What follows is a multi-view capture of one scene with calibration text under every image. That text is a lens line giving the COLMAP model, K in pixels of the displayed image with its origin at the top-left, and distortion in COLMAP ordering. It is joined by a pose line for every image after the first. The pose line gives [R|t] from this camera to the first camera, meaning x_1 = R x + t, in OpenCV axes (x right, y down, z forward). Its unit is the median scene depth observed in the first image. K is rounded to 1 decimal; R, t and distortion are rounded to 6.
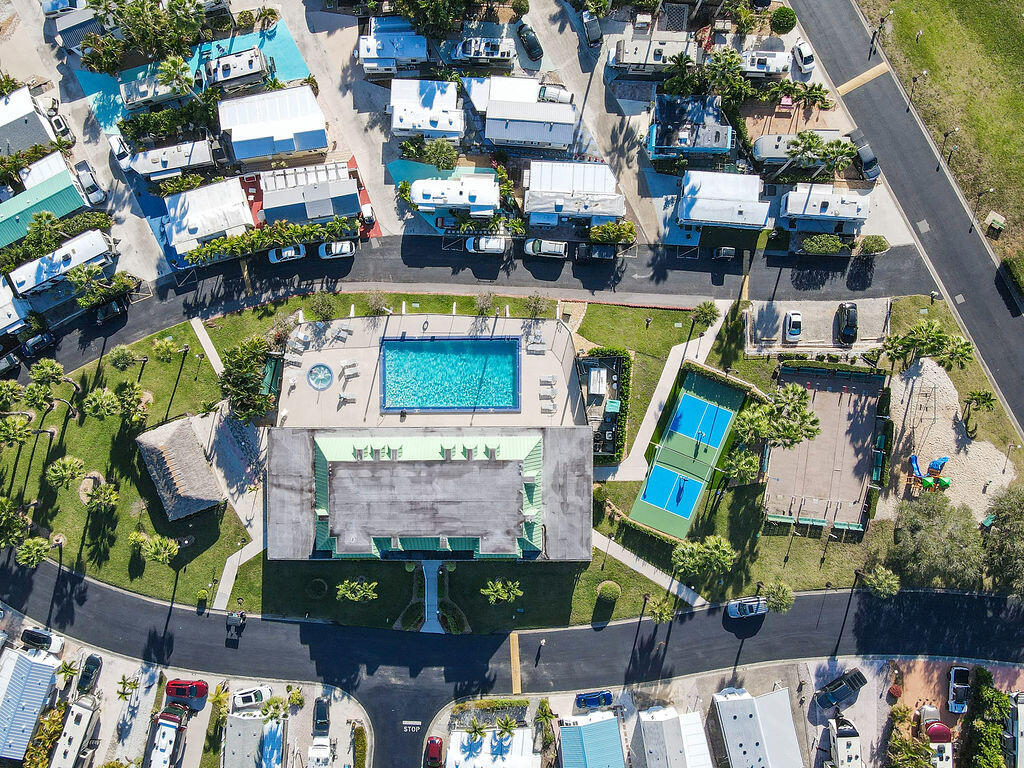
lens RADIAL K [[814.1, 0, 425.4], [0, 814.1, 386.0], [0, 0, 1]] dist [-0.010048, 0.040039]
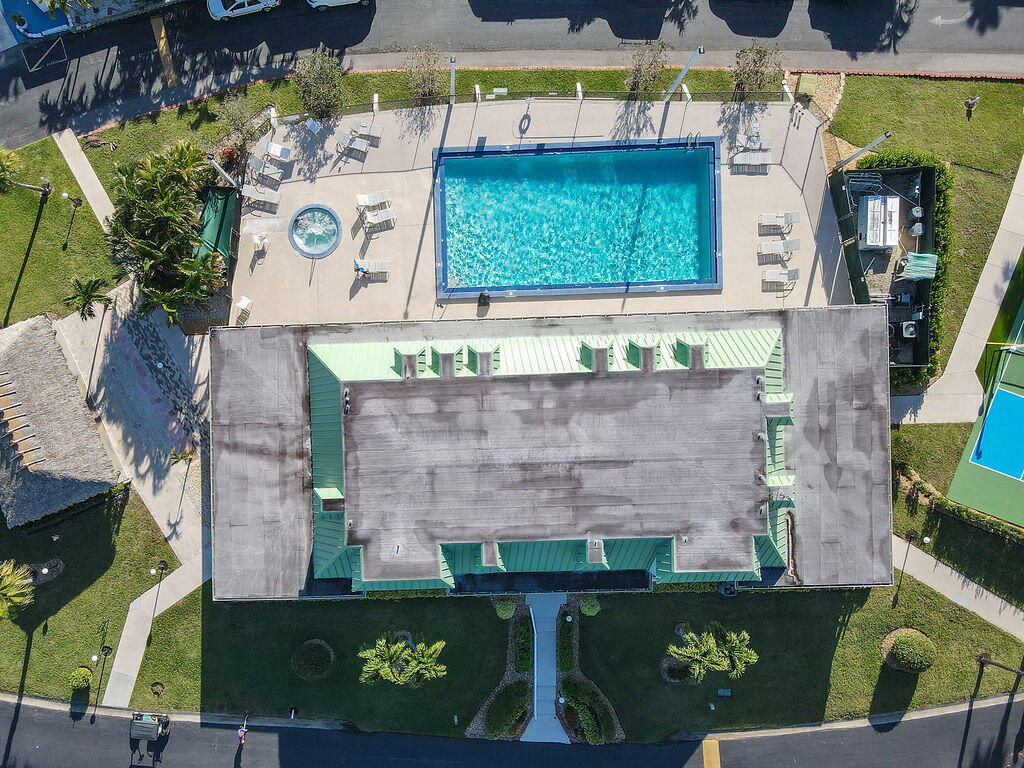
lens RADIAL K [[910.7, 0, 413.5], [0, 910.7, 397.8], [0, 0, 1]] dist [0.006941, 0.017512]
pose [[0.999284, -0.017194, 0.033699, -0.091117], [0.018361, 0.999232, -0.034609, 0.113754], [-0.033078, 0.035203, 0.998833, 0.451887]]
